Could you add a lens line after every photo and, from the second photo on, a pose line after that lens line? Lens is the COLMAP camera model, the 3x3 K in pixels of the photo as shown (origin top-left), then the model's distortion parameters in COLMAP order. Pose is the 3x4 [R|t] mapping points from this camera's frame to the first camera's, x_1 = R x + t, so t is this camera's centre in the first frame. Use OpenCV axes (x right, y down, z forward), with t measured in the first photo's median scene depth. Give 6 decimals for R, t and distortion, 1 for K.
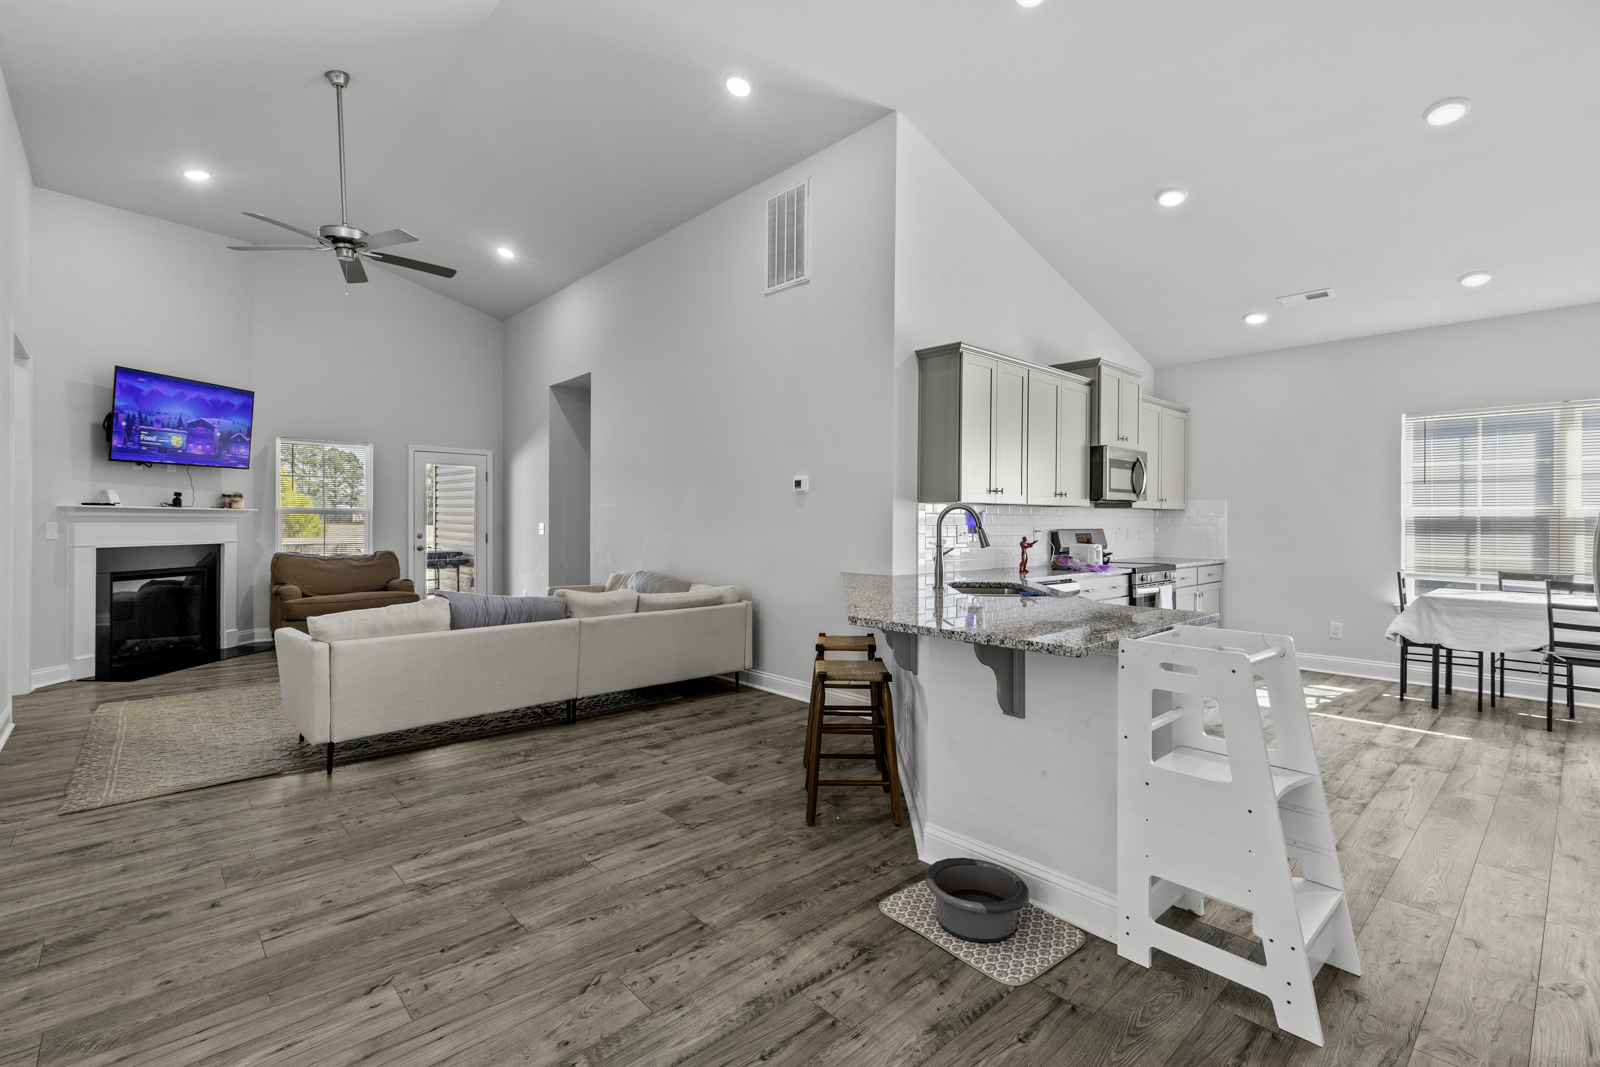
lens RADIAL K [[721.5, 0, 801.0], [0, 721.5, 525.5], [0, 0, 1]] dist [0.000406, 0.000921]
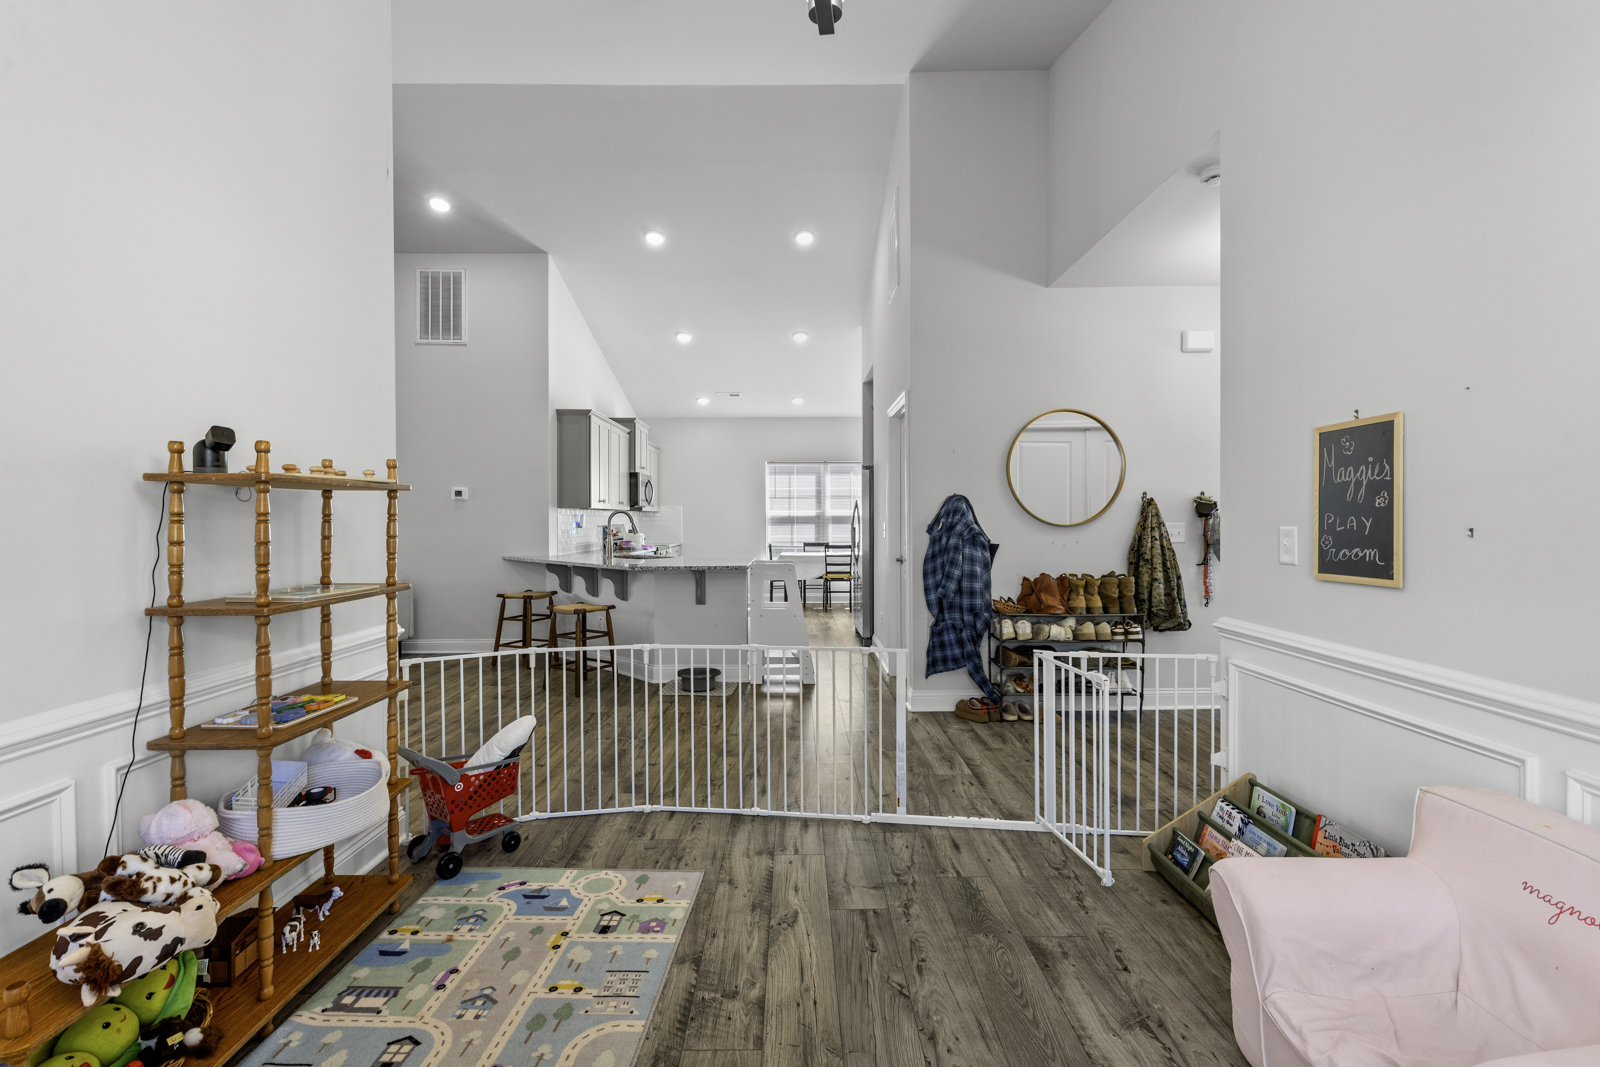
lens RADIAL K [[721.5, 0, 801.0], [0, 721.5, 525.5], [0, 0, 1]] dist [0.000406, 0.000921]
pose [[0.668114, -0.014543, 0.743917, -0.562318], [0.013274, 0.999883, 0.007626, -0.000114], [-0.743941, 0.004780, 0.668228, -0.360526]]
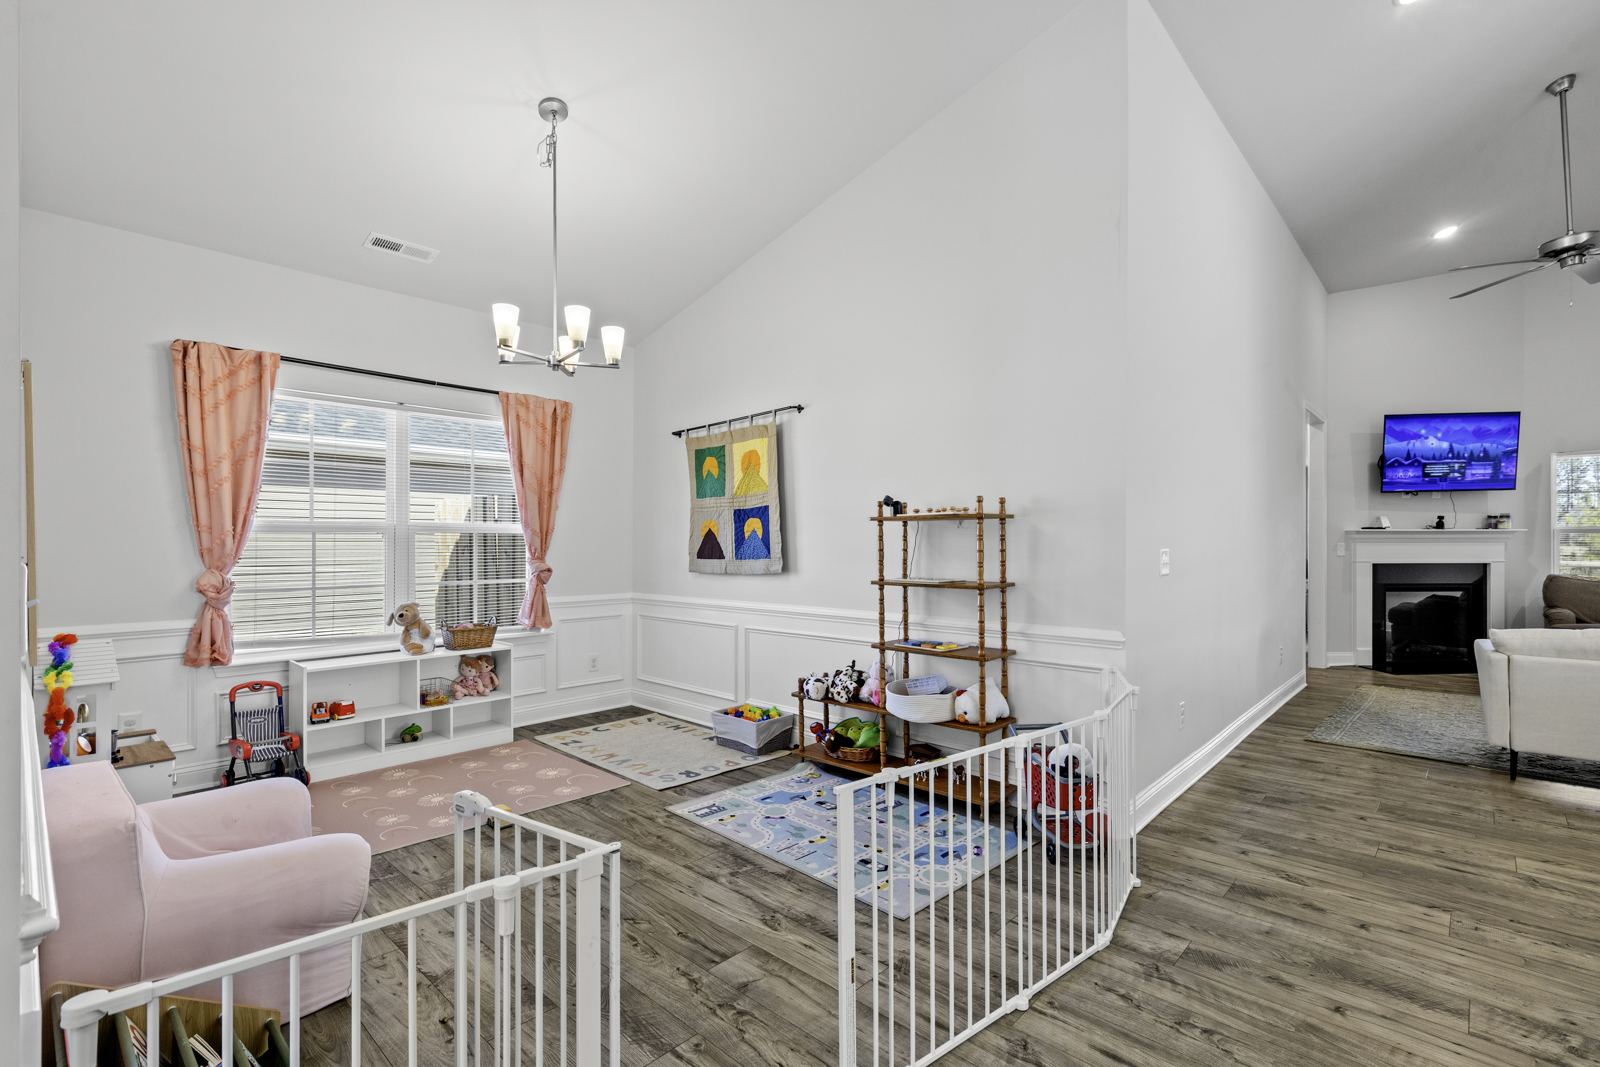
lens RADIAL K [[736.7, 0, 800.0], [0, 736.7, 533.5], [0, 0, 1]] dist [-0.001214, -0.000240]
pose [[0.067371, -0.015445, -0.997608, 0.230372], [-0.001604, 0.999877, -0.015588, 0.000833], [0.997727, 0.002650, 0.067338, -0.075224]]
